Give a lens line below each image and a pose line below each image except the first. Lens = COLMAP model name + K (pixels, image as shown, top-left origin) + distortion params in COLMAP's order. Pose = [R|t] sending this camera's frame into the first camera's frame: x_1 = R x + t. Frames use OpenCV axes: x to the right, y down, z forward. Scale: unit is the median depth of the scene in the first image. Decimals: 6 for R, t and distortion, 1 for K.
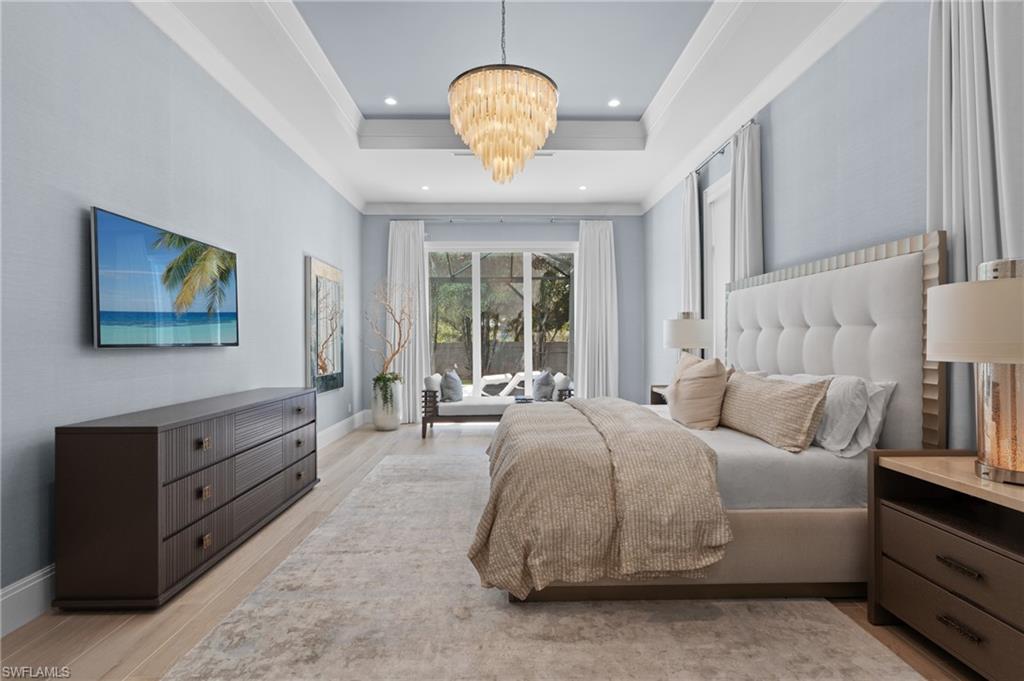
lens RADIAL K [[464.6, 0, 512.1], [0, 464.6, 339.9], [0, 0, 1]] dist [-0.010432, 0.001203]
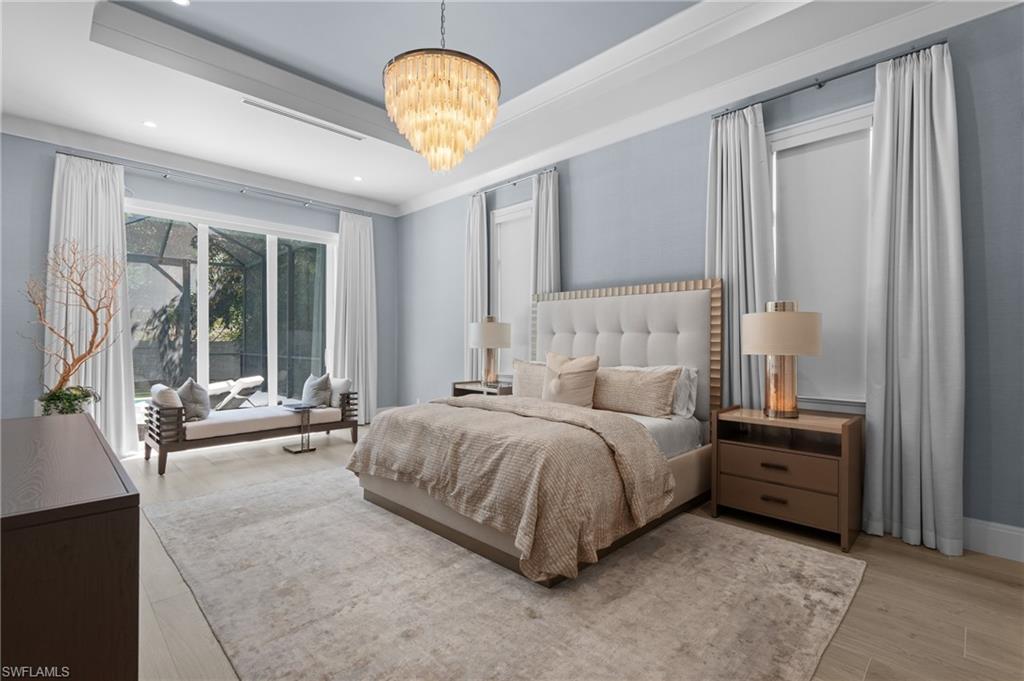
lens RADIAL K [[464.6, 0, 512.2], [0, 464.6, 340.9], [0, 0, 1]] dist [-0.010432, 0.001203]
pose [[0.721252, 0.007682, 0.692630, -0.444996], [-0.008863, 0.999959, -0.001861, 0.002146], [-0.692616, -0.004796, 0.721291, 0.165563]]
